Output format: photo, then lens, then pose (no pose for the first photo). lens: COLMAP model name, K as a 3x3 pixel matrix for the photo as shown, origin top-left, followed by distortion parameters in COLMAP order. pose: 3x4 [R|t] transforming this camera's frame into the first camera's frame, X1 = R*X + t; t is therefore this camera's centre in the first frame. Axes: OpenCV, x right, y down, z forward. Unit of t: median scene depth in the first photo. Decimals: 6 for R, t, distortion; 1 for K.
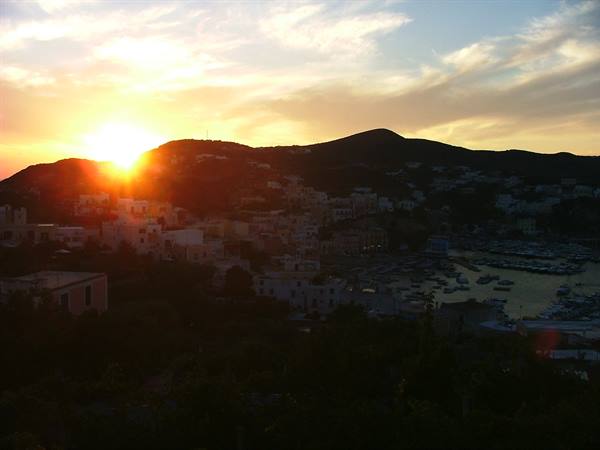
lens RADIAL K [[669.1, 0, 295.4], [0, 669.1, 229.3], [0, 0, 1]] dist [-0.187967, 0.189096]
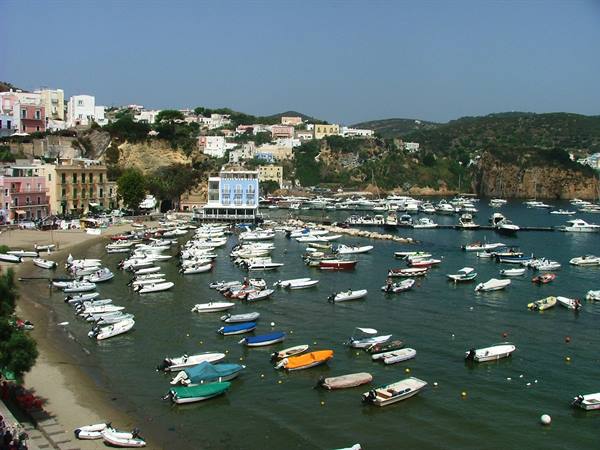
lens RADIAL K [[669.1, 0, 295.4], [0, 669.1, 229.3], [0, 0, 1]] dist [-0.187967, 0.189096]
pose [[0.833315, -0.056421, 0.549911, 0.006841], [0.042974, 0.998379, 0.037311, 0.039096], [-0.551125, -0.007460, 0.834389, 0.707748]]
